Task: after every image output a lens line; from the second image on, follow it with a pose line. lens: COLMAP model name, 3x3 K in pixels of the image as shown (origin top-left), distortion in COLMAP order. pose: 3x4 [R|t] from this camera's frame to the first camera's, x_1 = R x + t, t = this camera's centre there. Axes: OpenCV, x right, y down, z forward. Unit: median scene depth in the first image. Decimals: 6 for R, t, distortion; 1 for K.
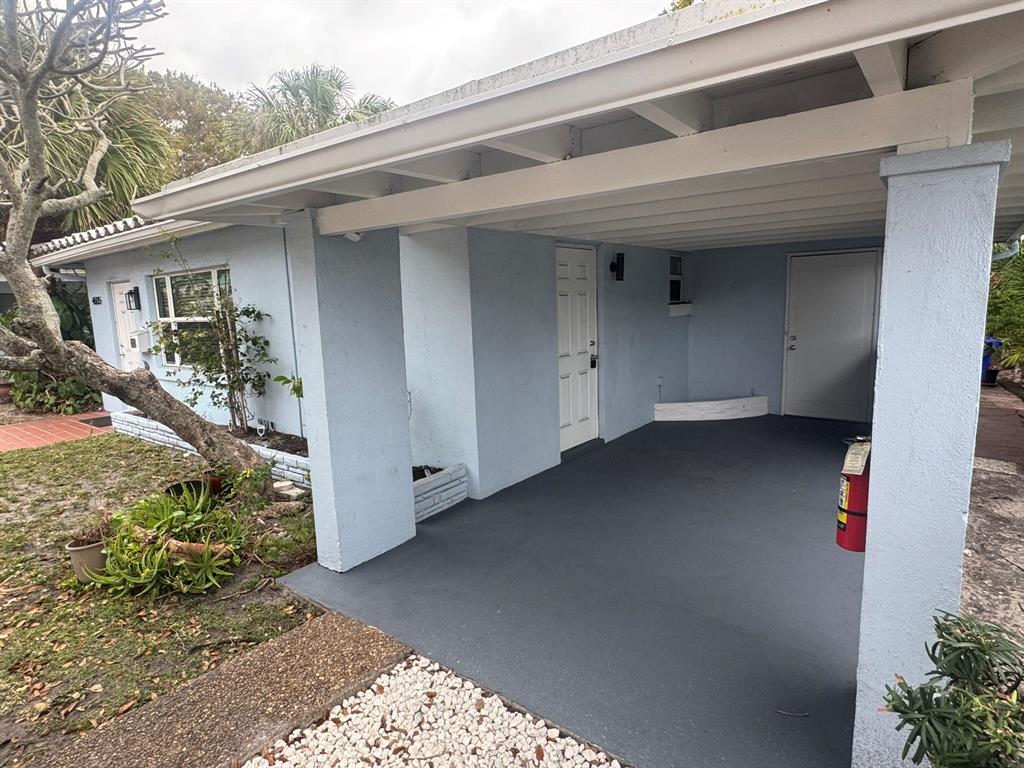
lens RADIAL K [[565.0, 0, 512.0], [0, 565.0, 384.0], [0, 0, 1]] dist [-0.010390, 0.001410]
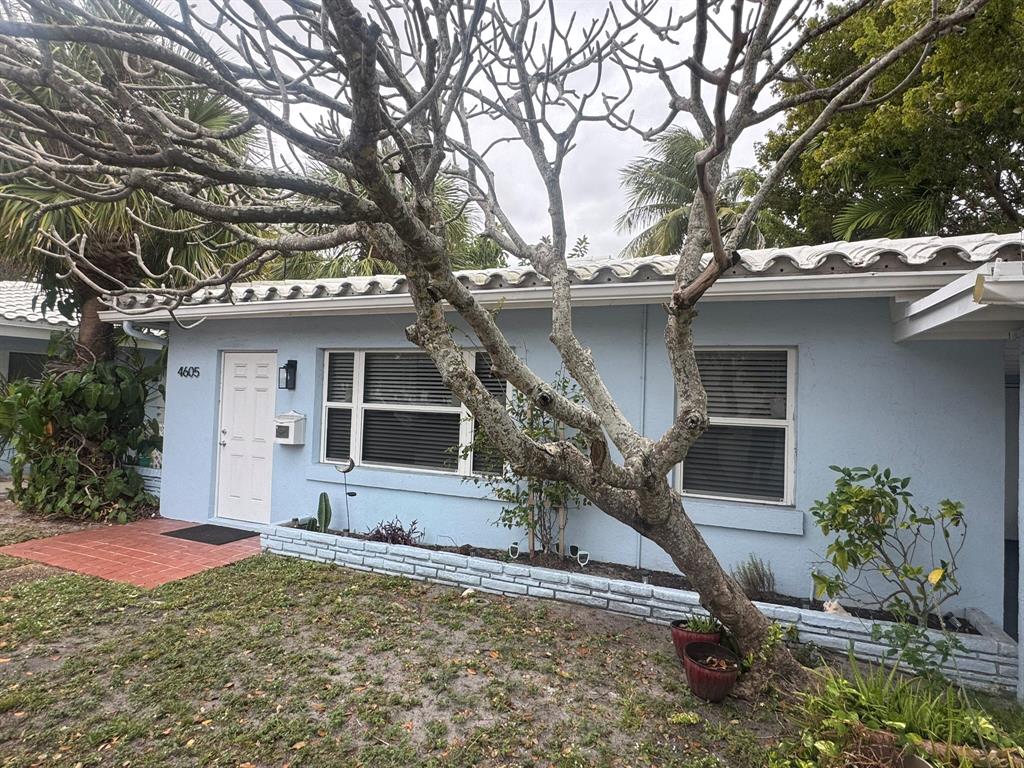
lens RADIAL K [[565.0, 0, 512.0], [0, 565.0, 384.0], [0, 0, 1]] dist [-0.010390, 0.001410]
pose [[0.966906, 0.076370, 0.243434, -0.550464], [-0.032473, 0.983226, -0.179475, -0.008945], [-0.253057, 0.165631, 0.953168, 0.176429]]
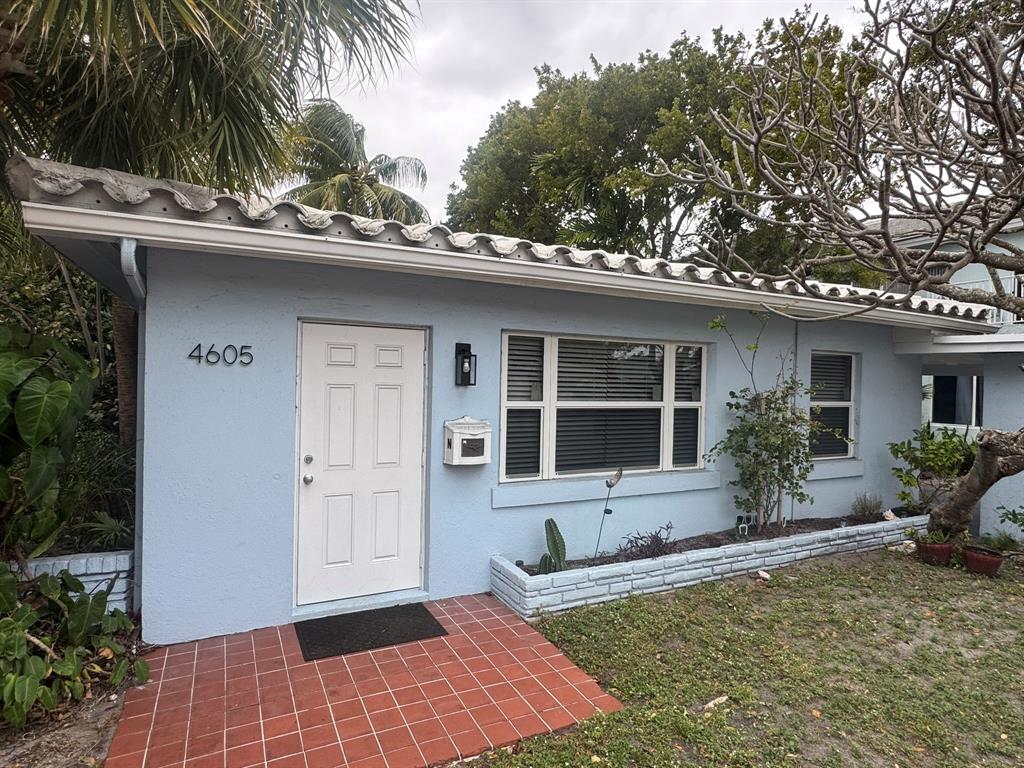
lens RADIAL K [[565.0, 0, 512.0], [0, 565.0, 384.0], [0, 0, 1]] dist [-0.010390, 0.001410]
pose [[0.435870, 0.035272, 0.899318, -1.113829], [0.090378, 0.992466, -0.082728, -0.082890], [-0.895460, 0.117337, 0.429398, 0.715175]]
